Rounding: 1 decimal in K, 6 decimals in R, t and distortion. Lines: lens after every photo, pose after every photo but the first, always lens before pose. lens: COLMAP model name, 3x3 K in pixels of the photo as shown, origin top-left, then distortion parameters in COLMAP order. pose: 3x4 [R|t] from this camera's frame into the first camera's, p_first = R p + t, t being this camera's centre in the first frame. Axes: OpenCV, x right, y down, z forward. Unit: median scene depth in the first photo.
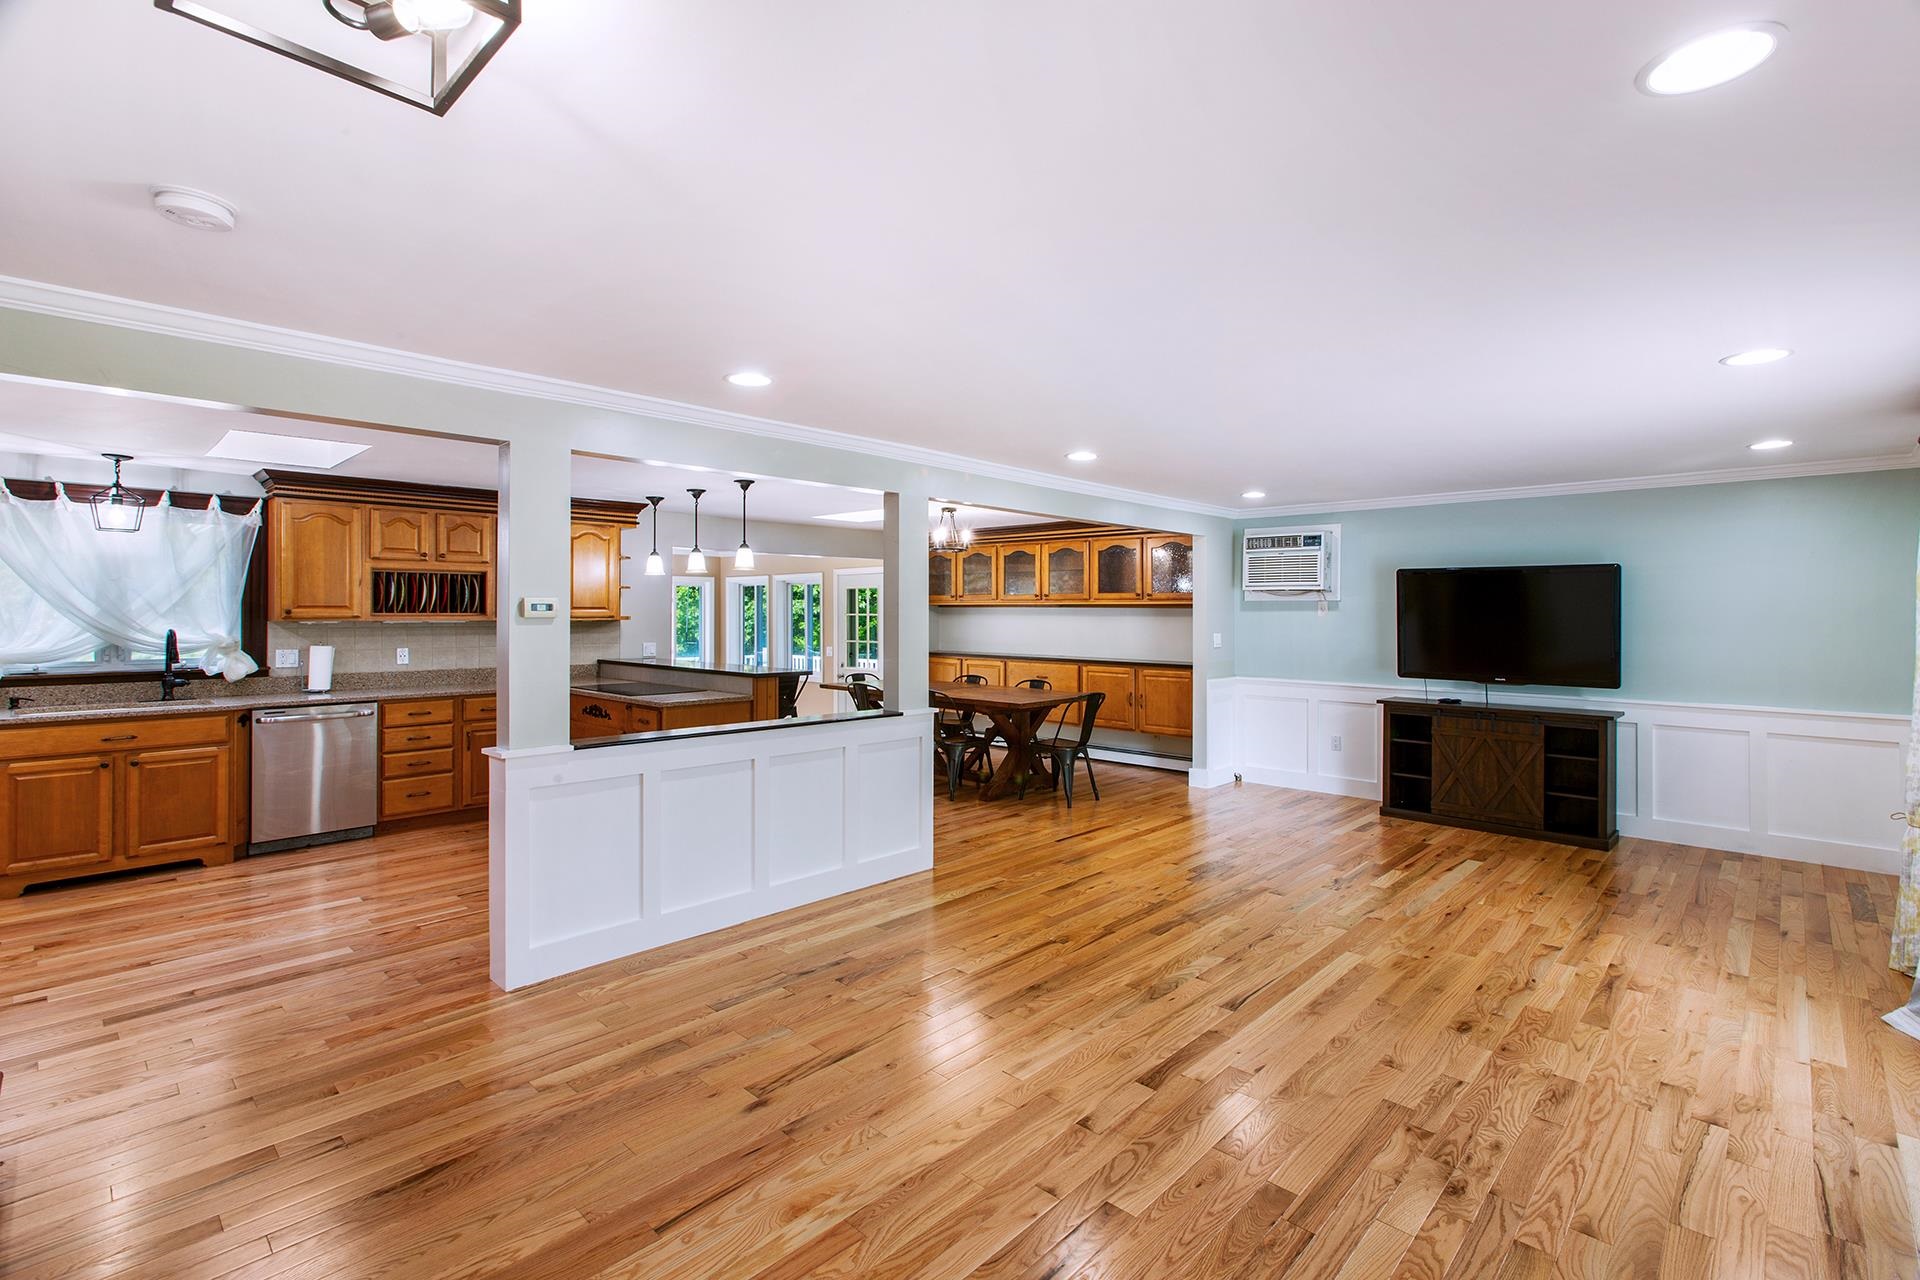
lens RADIAL K [[867.1, 0, 945.6], [0, 867.1, 607.5], [0, 0, 1]] dist [-0.015167, 0.010587]
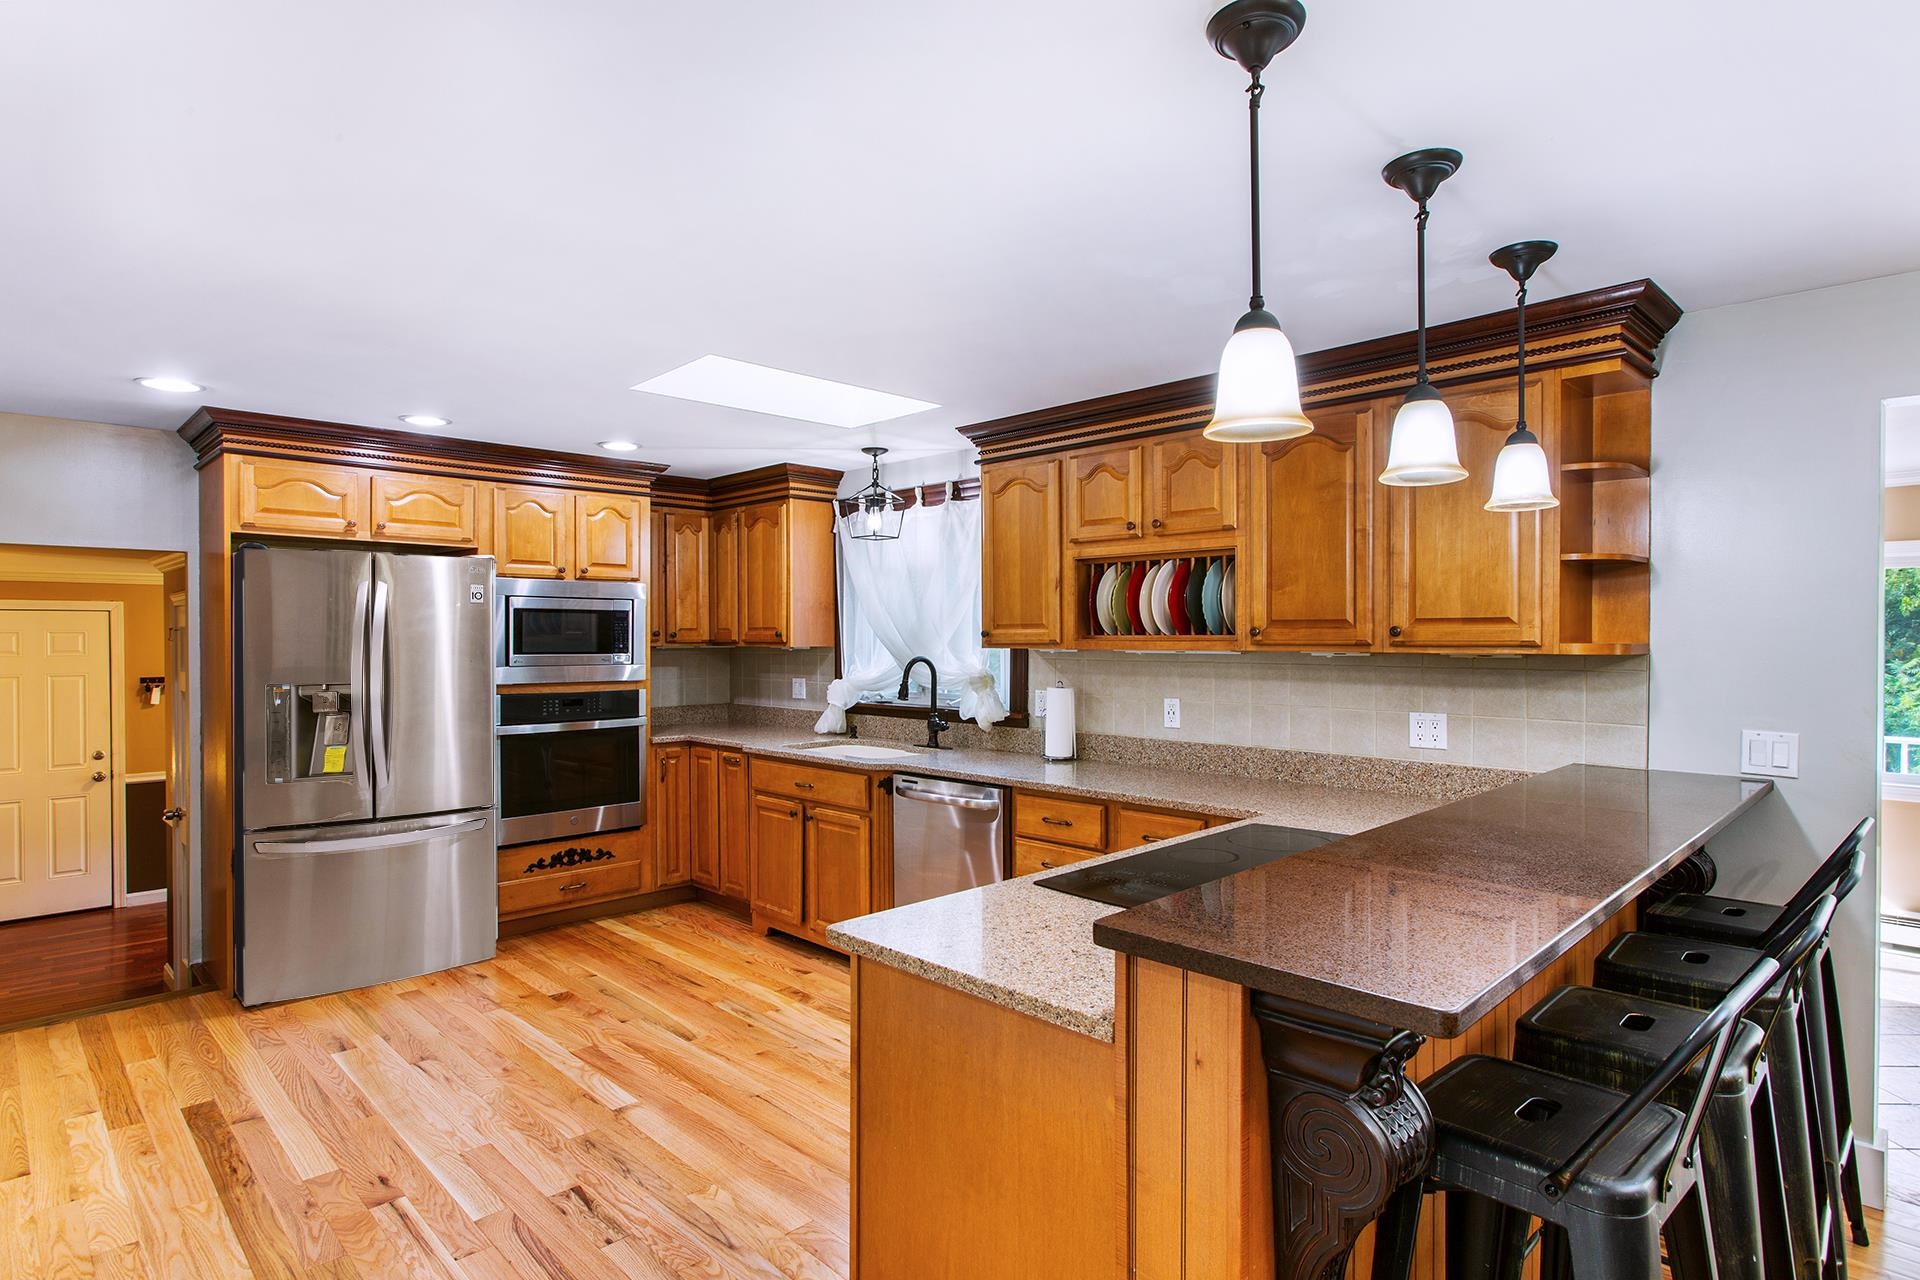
lens RADIAL K [[1008.8, 0, 960.0], [0, 1008.8, 640.0], [0, 0, 1]] dist [0.000535, 0.001247]
pose [[-0.021506, 0.004570, -0.999758, 0.028116], [0.010932, 0.999931, 0.004336, 0.007799], [0.999709, -0.010836, -0.021555, 1.297501]]
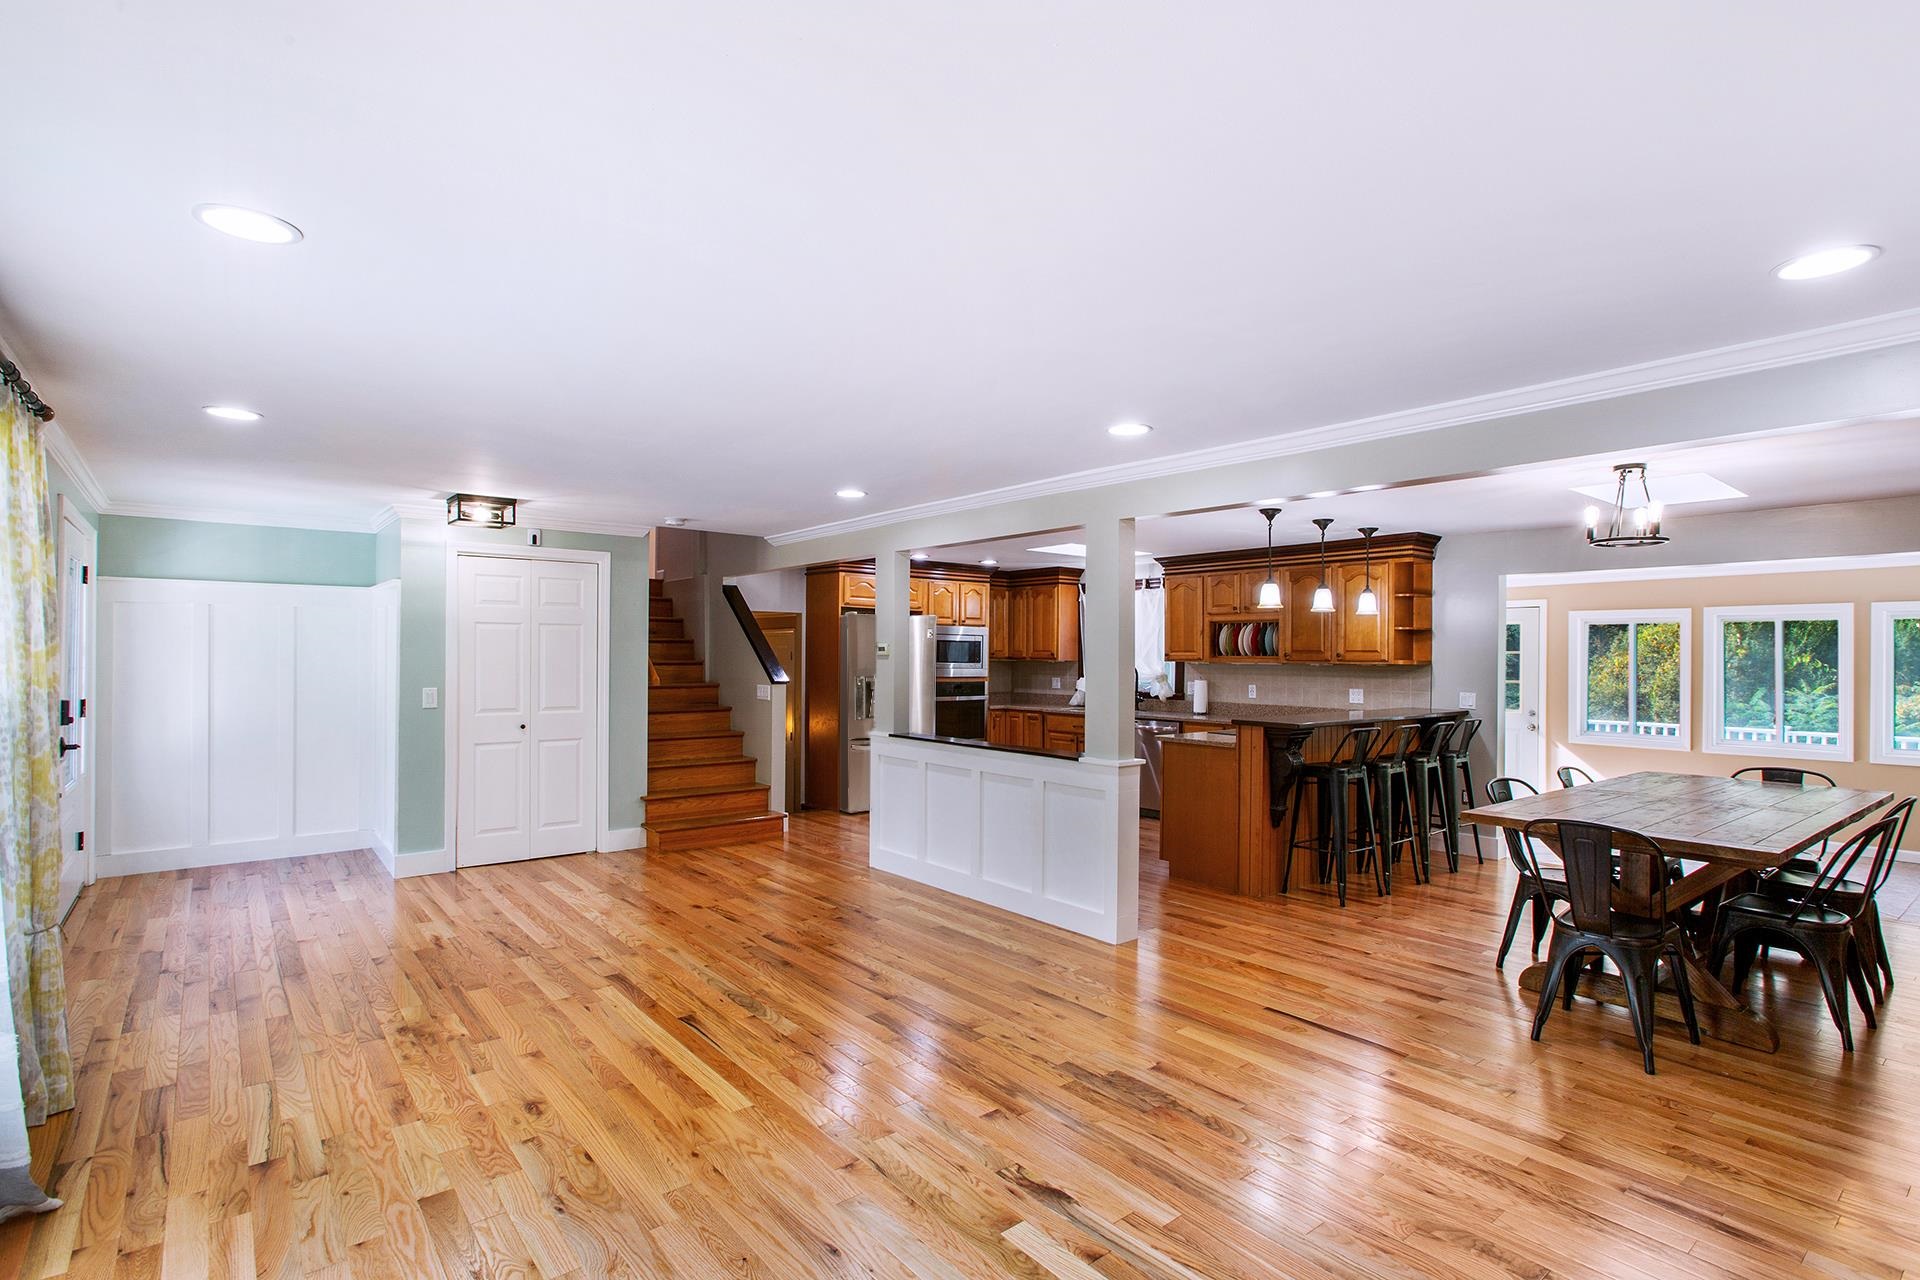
lens RADIAL K [[964.5, 0, 1005.3], [0, 964.5, 665.7], [0, 0, 1]] dist [-0.036529, 0.026087]
pose [[-0.095624, 0.006189, -0.995398, 1.120033], [-0.003044, 0.999974, 0.006510, 0.017671], [0.995413, 0.003652, -0.095603, 1.154586]]
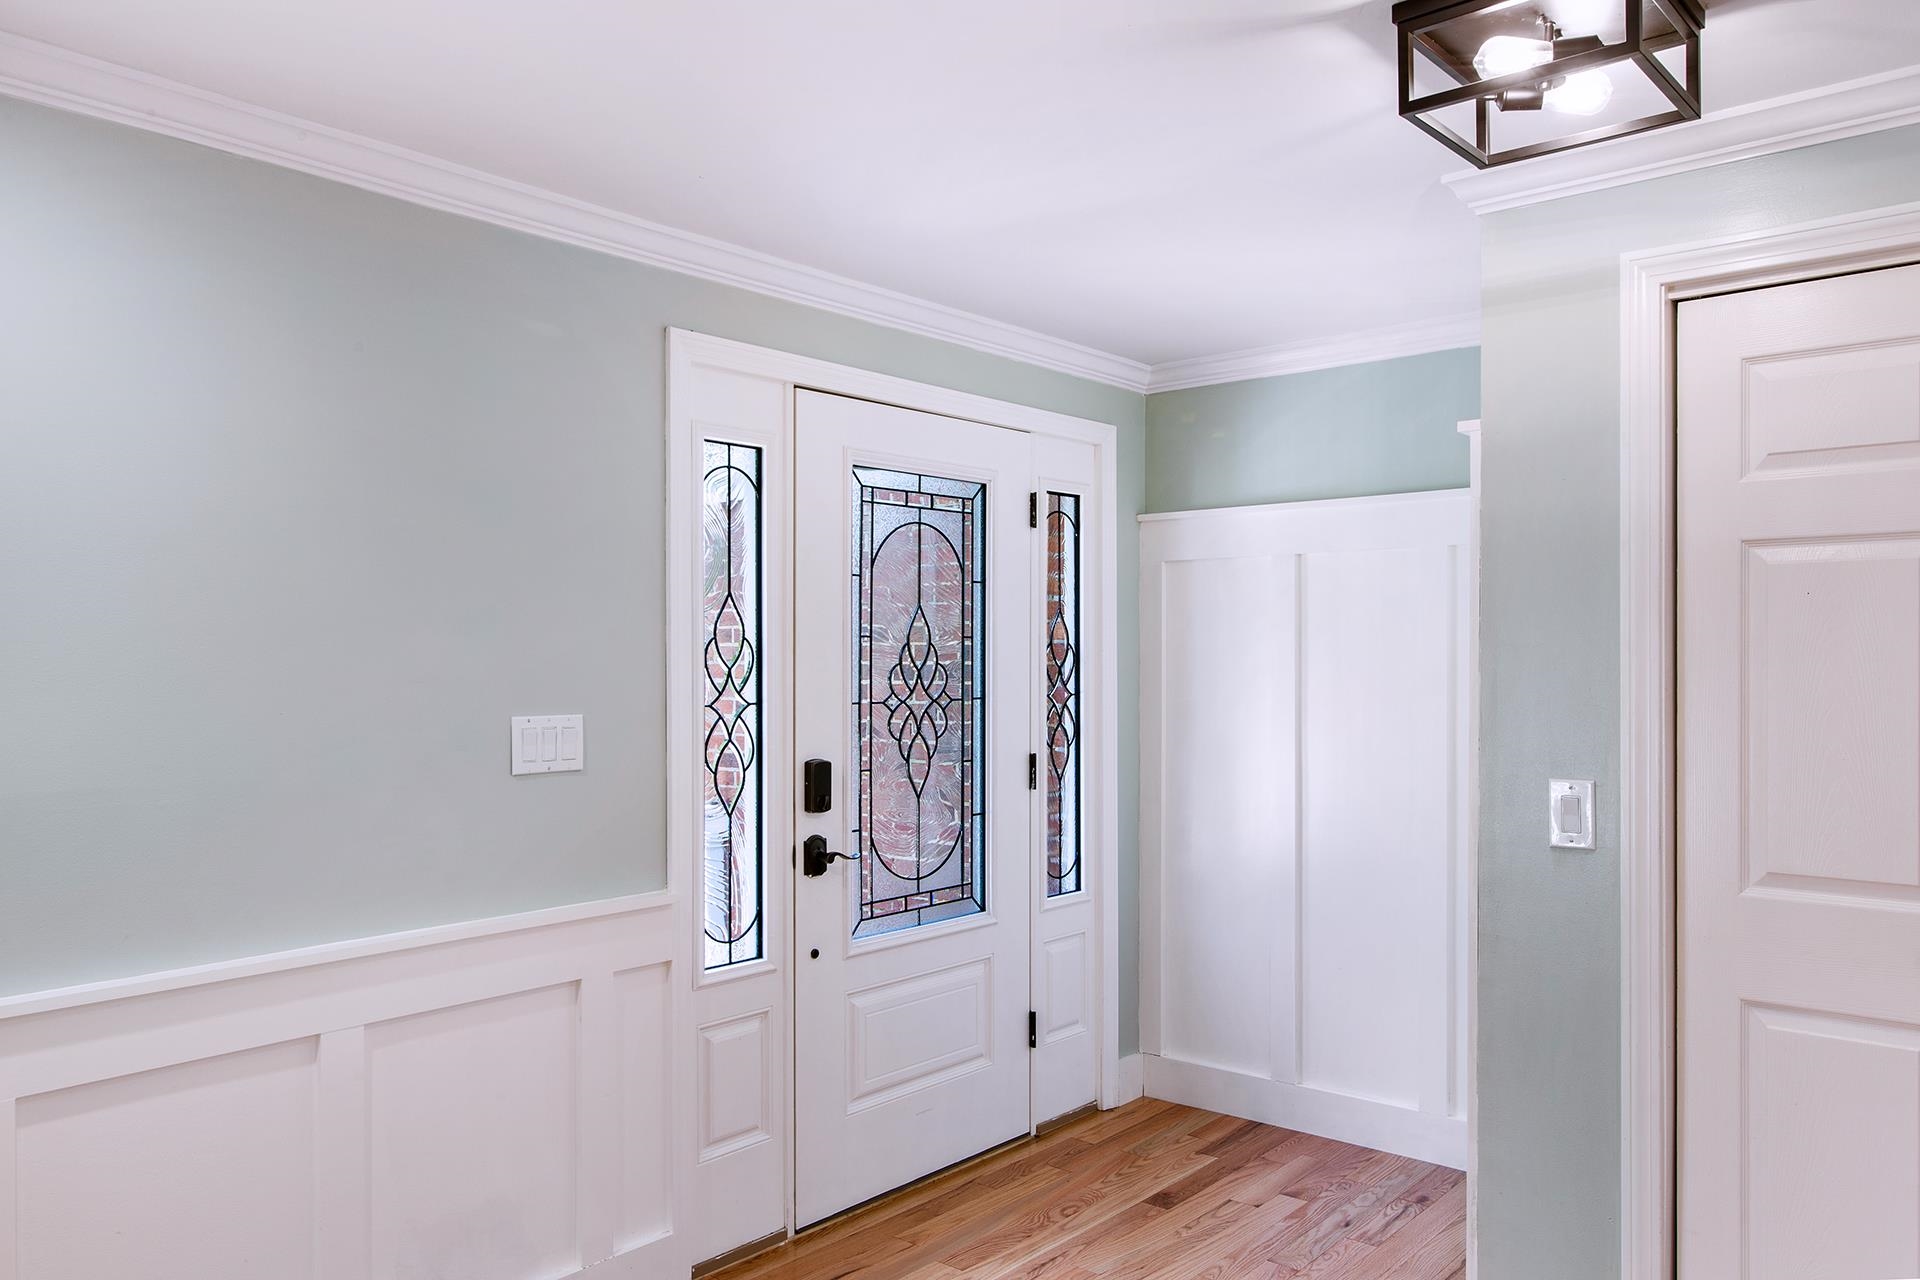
lens RADIAL K [[1403.4, 0, 907.2], [0, 1403.4, 662.2], [0, 0, 1]] dist [-0.001531, -0.001660]
pose [[-0.999001, -0.001179, -0.044672, 0.072324], [-0.001032, 0.999994, -0.003318, 0.015340], [0.044675, -0.003269, -0.998996, 0.759640]]
